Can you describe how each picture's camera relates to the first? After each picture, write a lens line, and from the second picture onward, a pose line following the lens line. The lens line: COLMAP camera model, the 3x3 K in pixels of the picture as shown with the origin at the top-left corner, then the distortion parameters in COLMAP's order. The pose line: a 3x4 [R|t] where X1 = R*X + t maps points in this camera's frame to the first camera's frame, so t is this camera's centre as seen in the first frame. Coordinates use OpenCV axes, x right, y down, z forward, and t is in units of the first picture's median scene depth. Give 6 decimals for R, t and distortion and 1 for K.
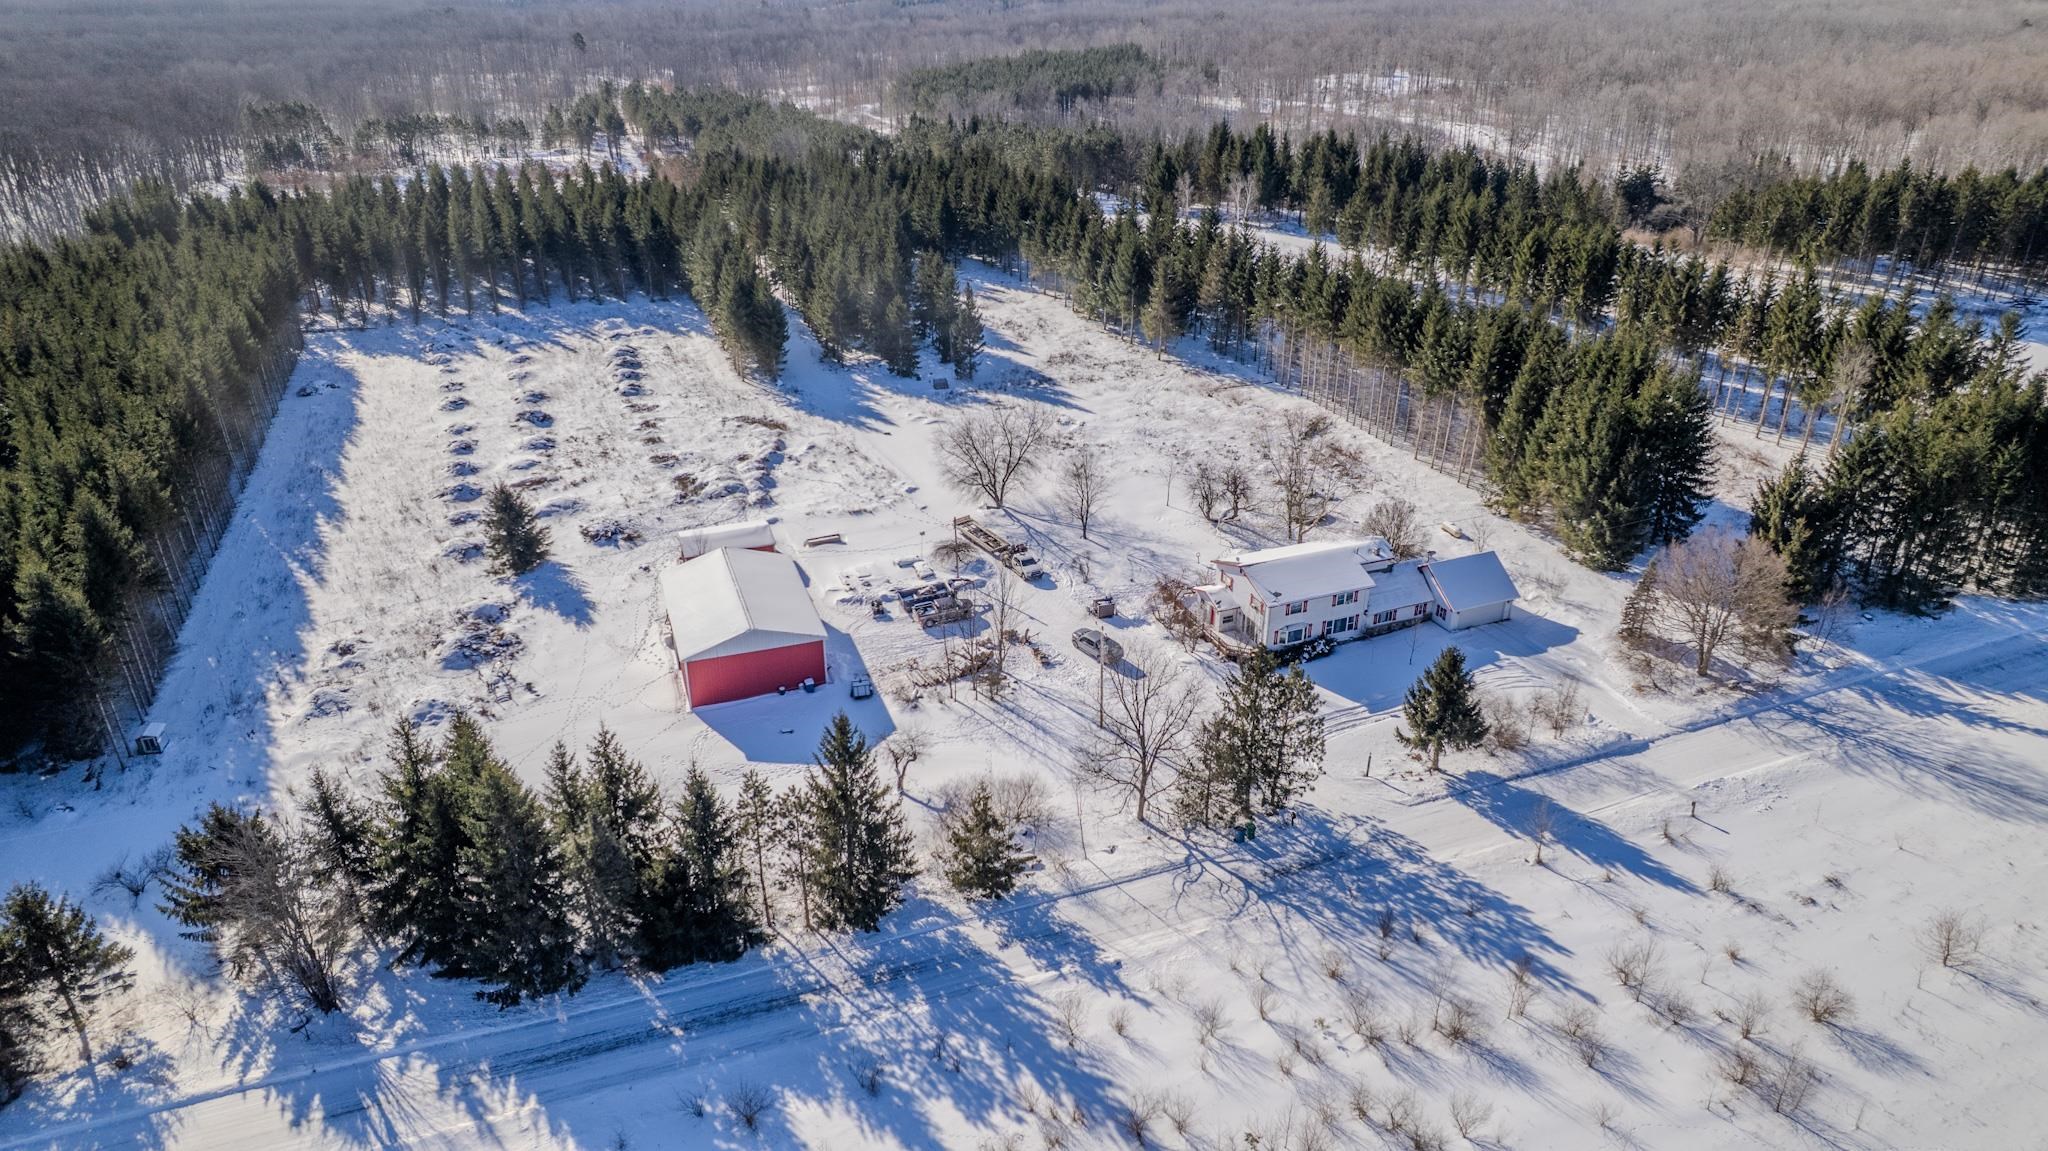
lens RADIAL K [[1310.0, 0, 1024.0], [0, 1310.0, 575.5], [0, 0, 1]] dist [-0.076312, 0.076808]
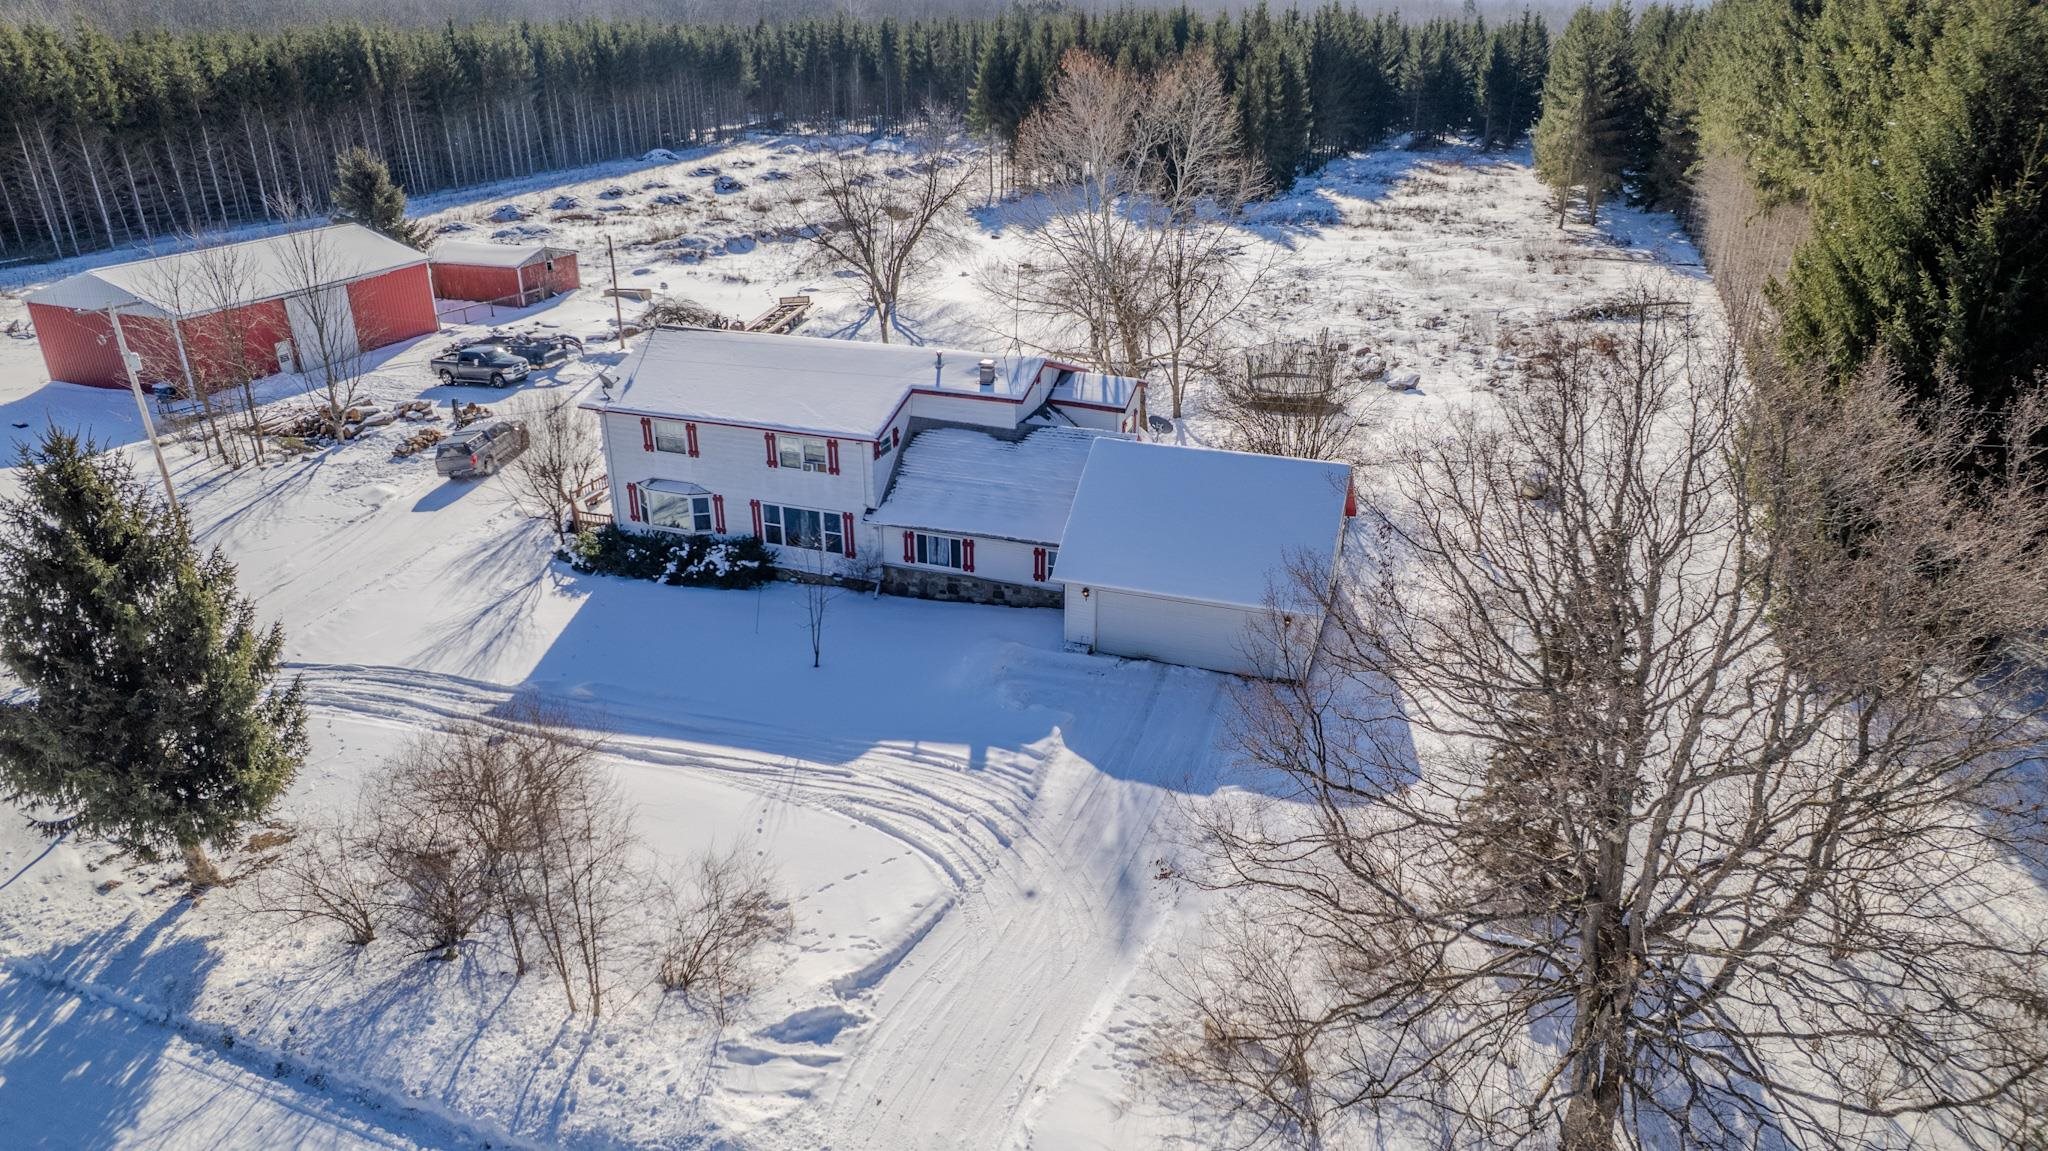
lens RADIAL K [[1317.8, 0, 1025.1], [0, 1317.8, 563.5], [0, 0, 1]] dist [-0.080453, 0.081623]
pose [[0.745284, 0.262191, -0.613032, 0.530644], [-0.286065, 0.956253, 0.061206, 0.006678], [0.602261, 0.129751, 0.787684, 0.753200]]
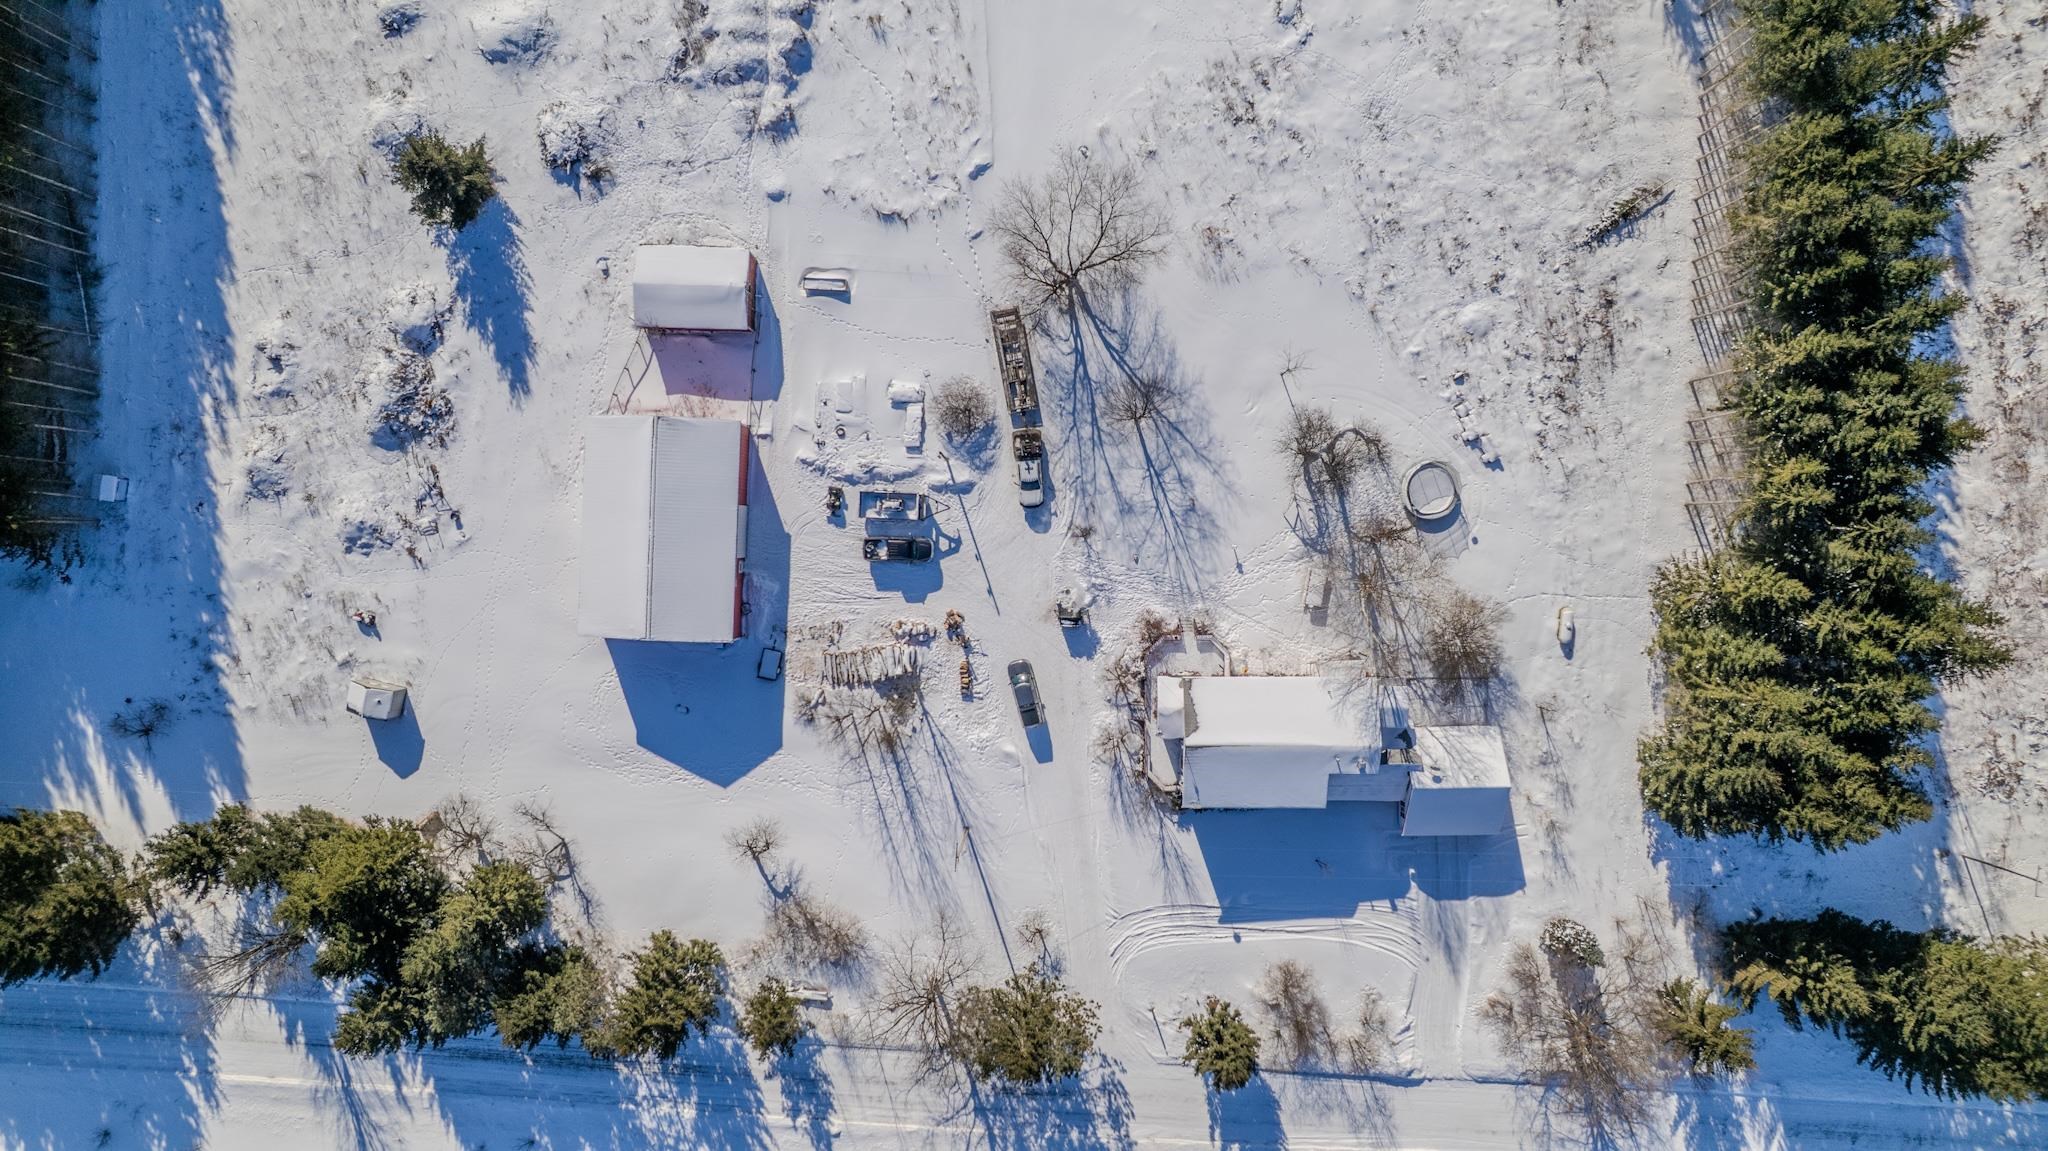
lens RADIAL K [[1309.4, 0, 1024.7], [0, 1309.4, 580.7], [0, 0, 1]] dist [-0.071739, 0.063049]
pose [[0.926405, 0.376523, -0.001965, 0.027713], [-0.155978, 0.388513, 0.908146, -0.819929], [0.342702, -0.841004, 0.418650, 0.696100]]
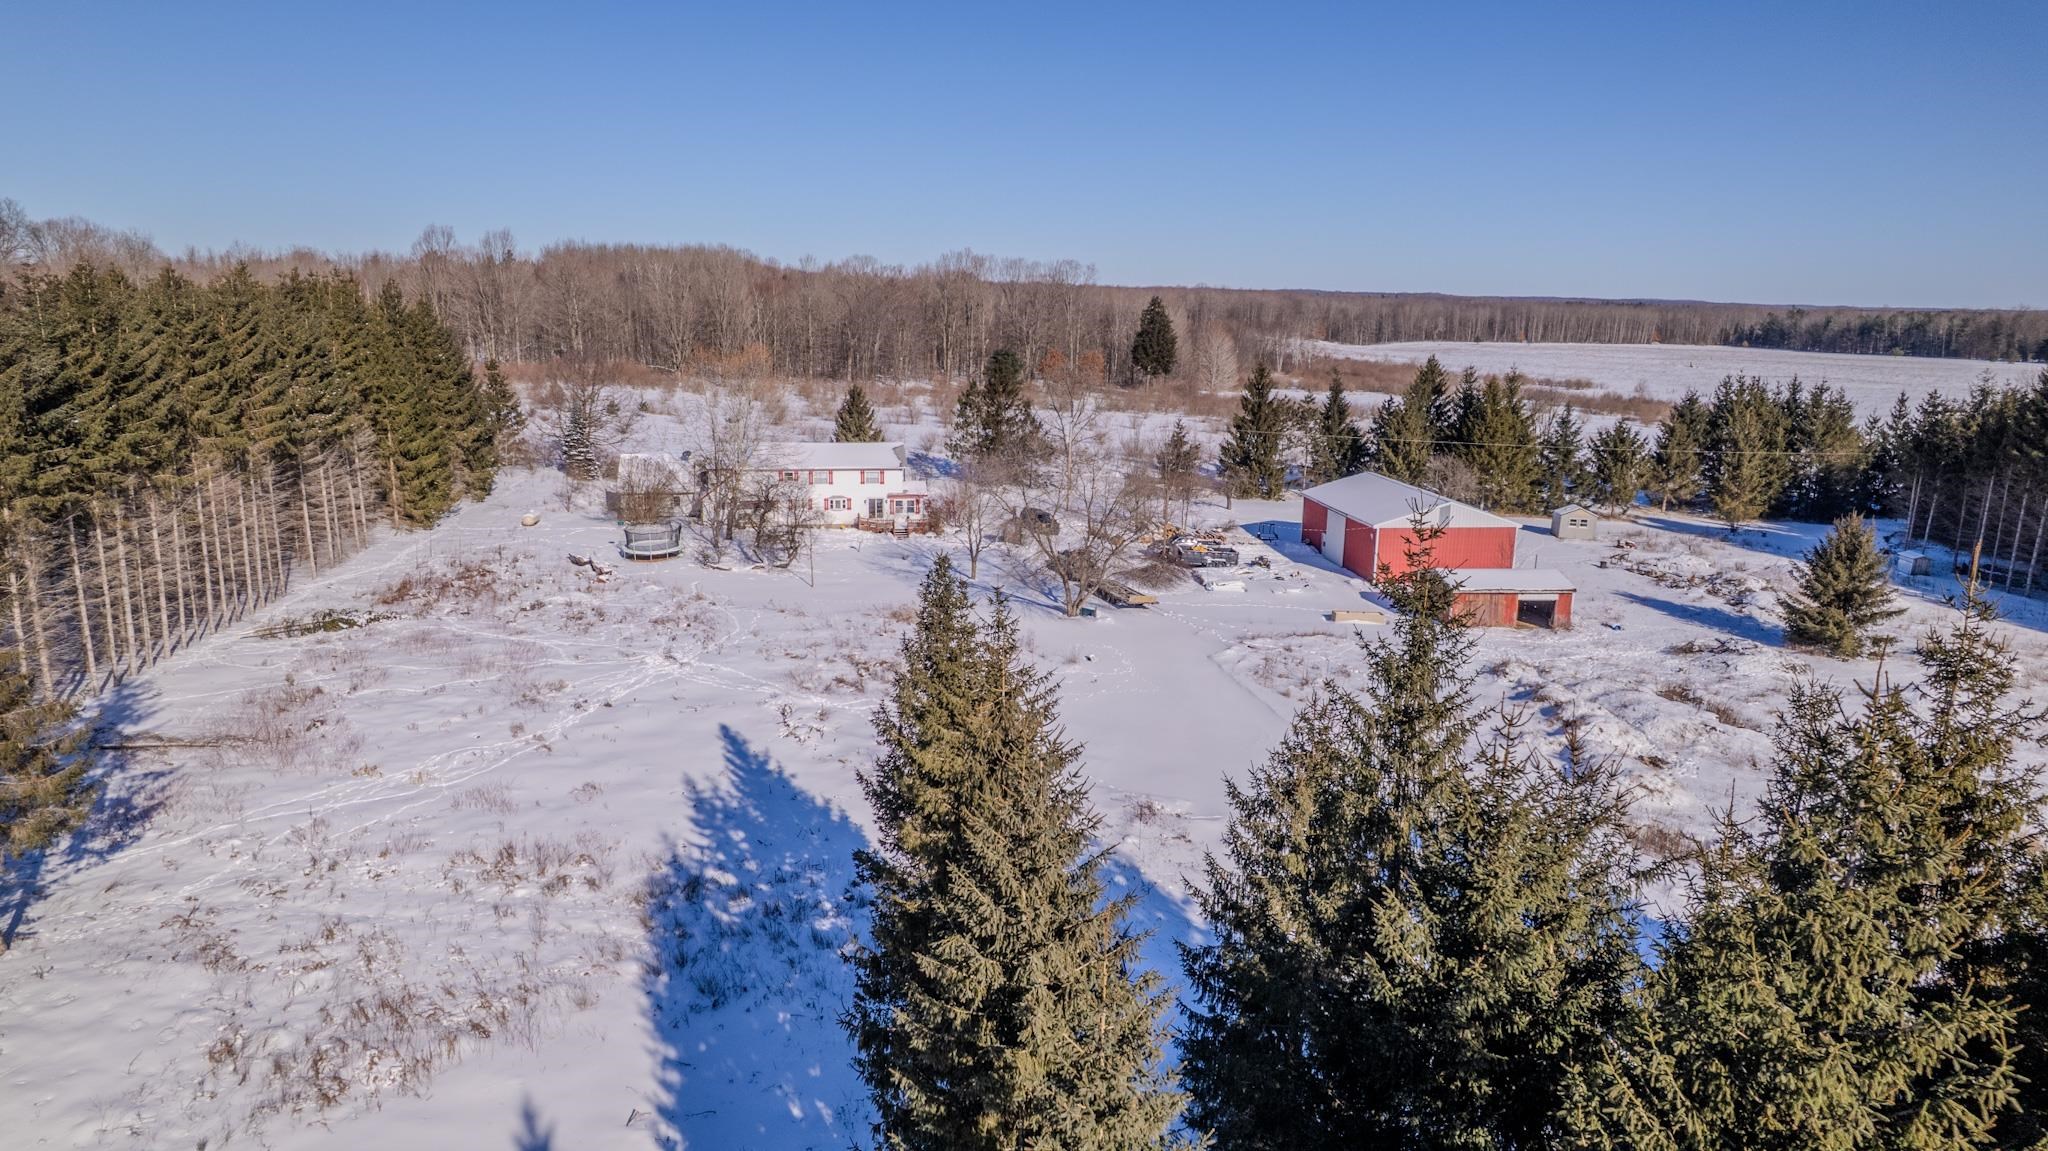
lens RADIAL K [[1317.8, 0, 1025.1], [0, 1317.8, 563.5], [0, 0, 1]] dist [-0.080453, 0.081623]
pose [[-0.975544, -0.056433, 0.212438, -0.157412], [0.083863, 0.797812, 0.597046, -0.549889], [-0.203178, 0.600260, -0.773568, 1.853710]]
